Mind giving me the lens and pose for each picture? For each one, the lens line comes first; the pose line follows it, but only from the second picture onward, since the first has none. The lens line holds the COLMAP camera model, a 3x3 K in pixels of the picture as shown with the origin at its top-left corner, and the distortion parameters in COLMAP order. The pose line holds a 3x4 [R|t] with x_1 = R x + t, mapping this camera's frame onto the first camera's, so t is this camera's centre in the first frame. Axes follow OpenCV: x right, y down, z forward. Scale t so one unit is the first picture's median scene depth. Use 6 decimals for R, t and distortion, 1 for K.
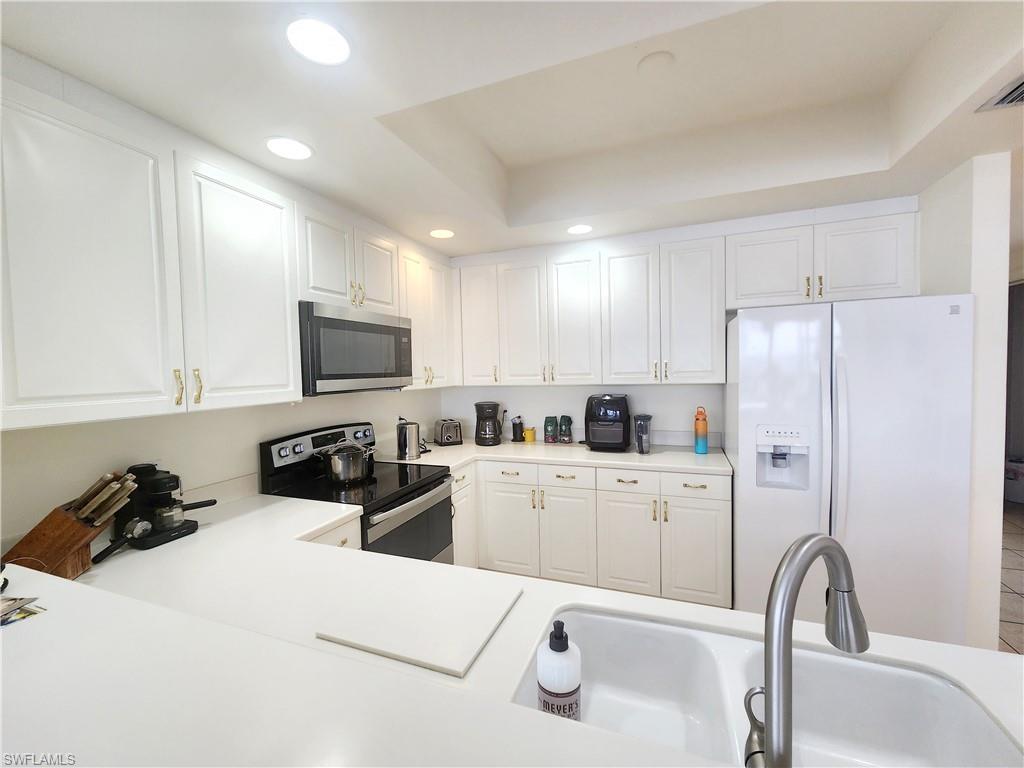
lens RADIAL K [[420.9, 0, 511.1], [0, 420.9, 385.5], [0, 0, 1]] dist [-0.005060, -0.000418]
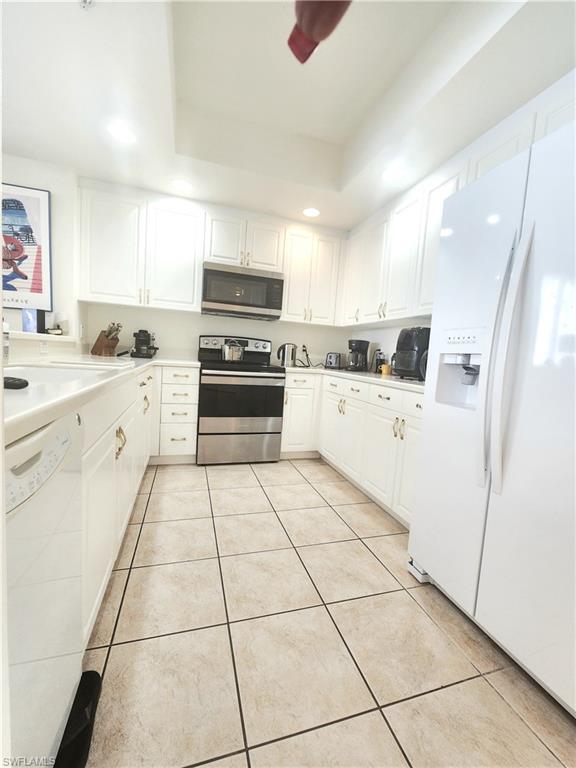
lens RADIAL K [[315.7, 0, 288.0], [0, 315.7, 384.0], [0, 0, 1]] dist [-0.005060, -0.000418]
pose [[0.616596, 0.137057, -0.775258, 0.751987], [-0.115110, 0.989842, 0.083441, 0.153140], [0.778819, 0.037791, 0.626109, 0.290421]]
